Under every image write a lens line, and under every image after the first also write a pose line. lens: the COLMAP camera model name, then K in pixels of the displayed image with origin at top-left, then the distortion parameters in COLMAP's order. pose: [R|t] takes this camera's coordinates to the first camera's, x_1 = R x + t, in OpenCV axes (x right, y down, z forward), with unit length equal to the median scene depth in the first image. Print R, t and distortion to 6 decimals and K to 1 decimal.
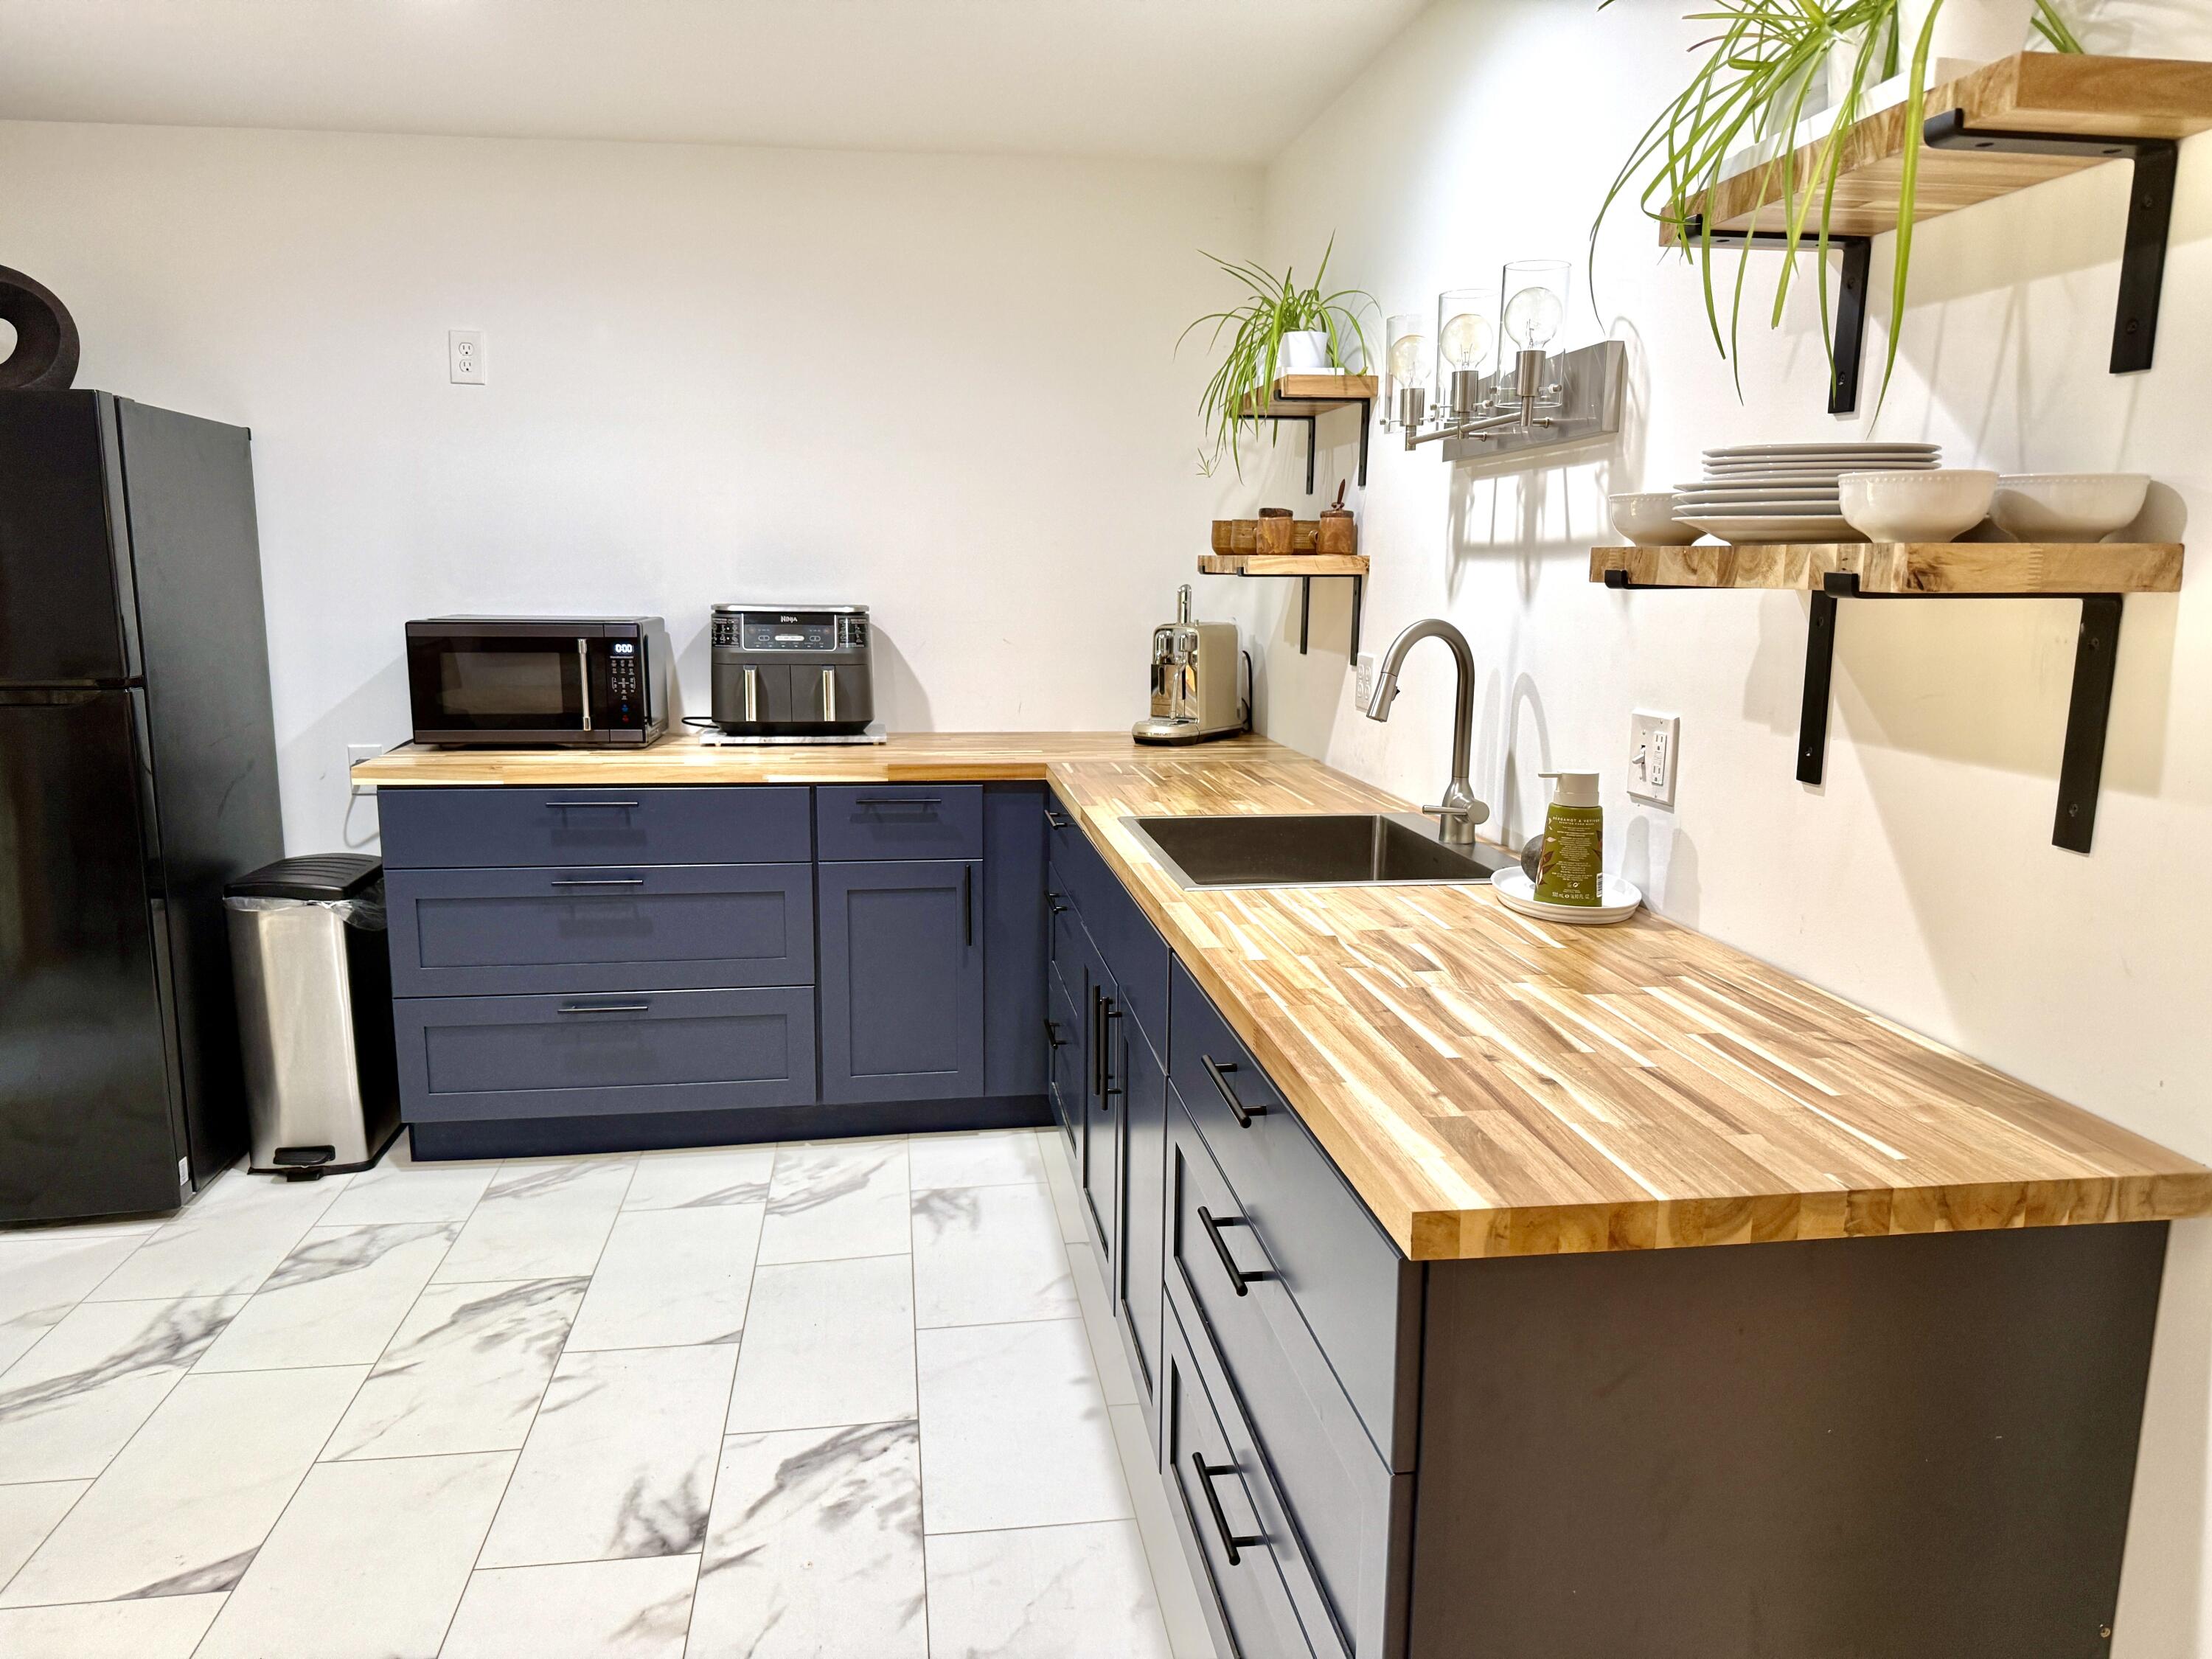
lens RADIAL K [[1574.4, 0, 1110.2], [0, 1574.4, 839.9], [0, 0, 1]] dist [0.028109, -0.041420]
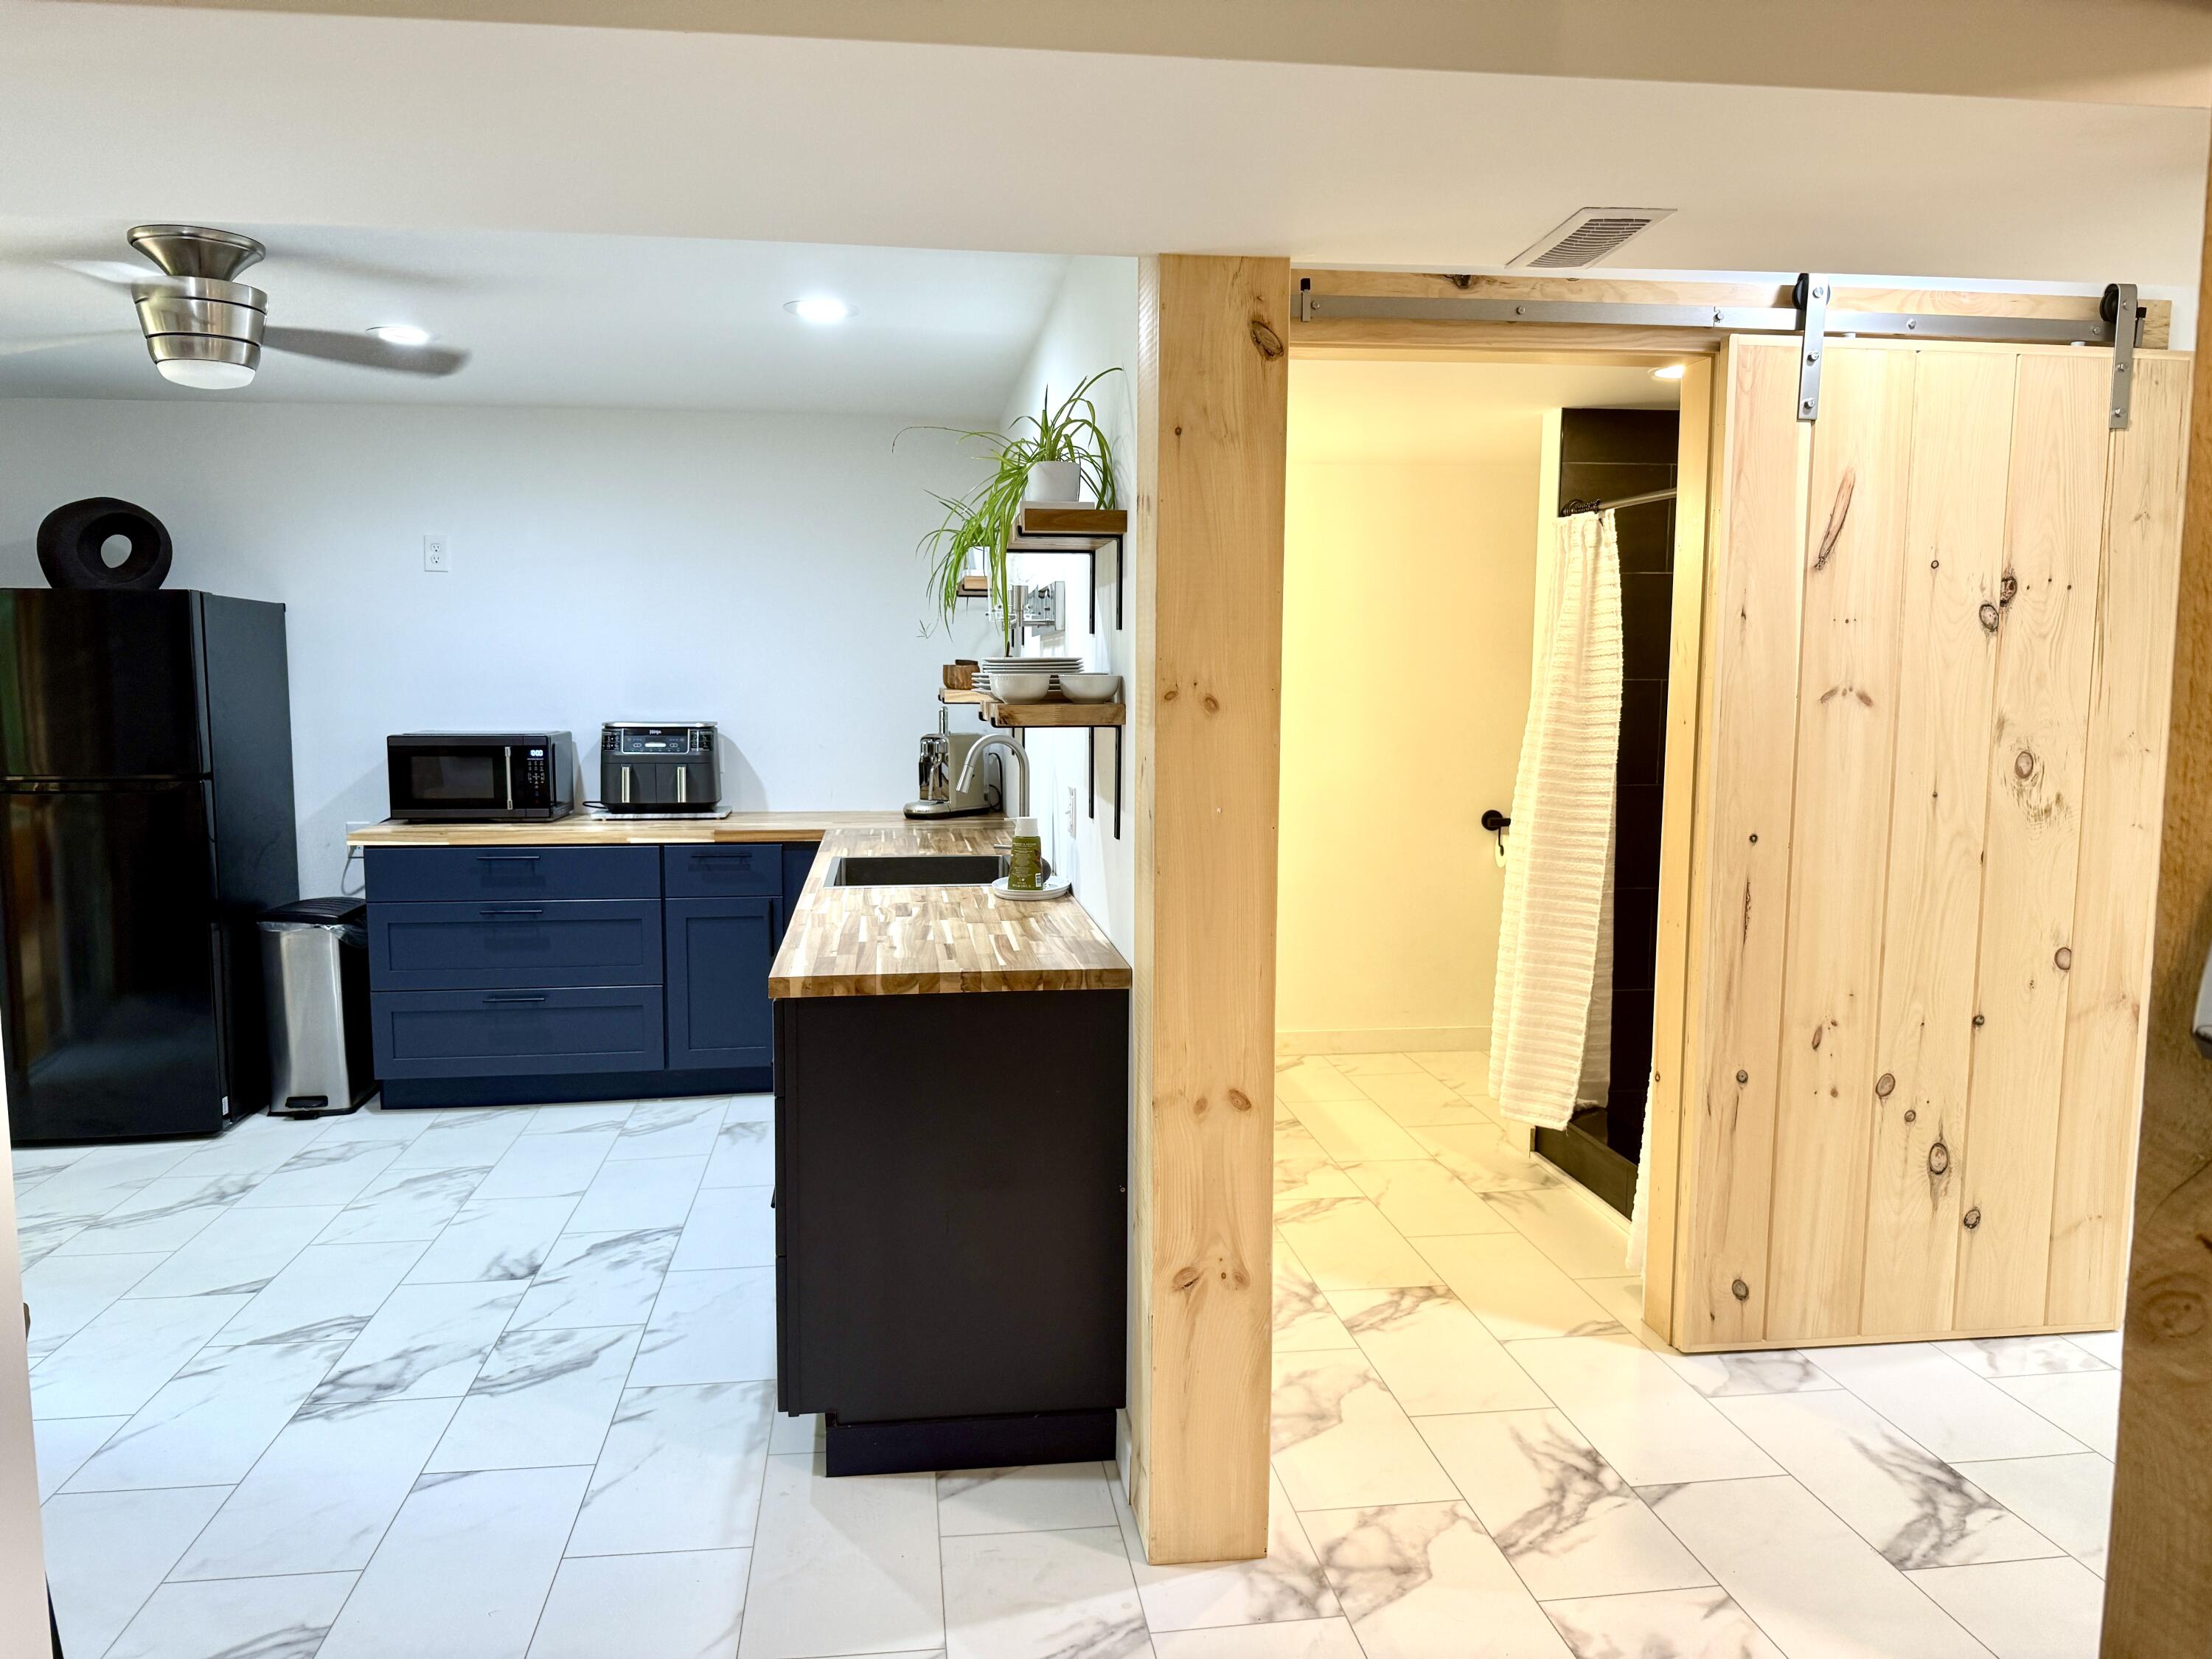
lens RADIAL K [[1574.4, 0, 1095.8], [0, 1574.4, 828.6], [0, 0, 1]] dist [0.028109, -0.041420]
pose [[0.999923, -0.005108, -0.011271, 0.229877], [0.004254, 0.997210, -0.074526, 0.060681], [0.011620, 0.074472, 0.997155, -0.452573]]
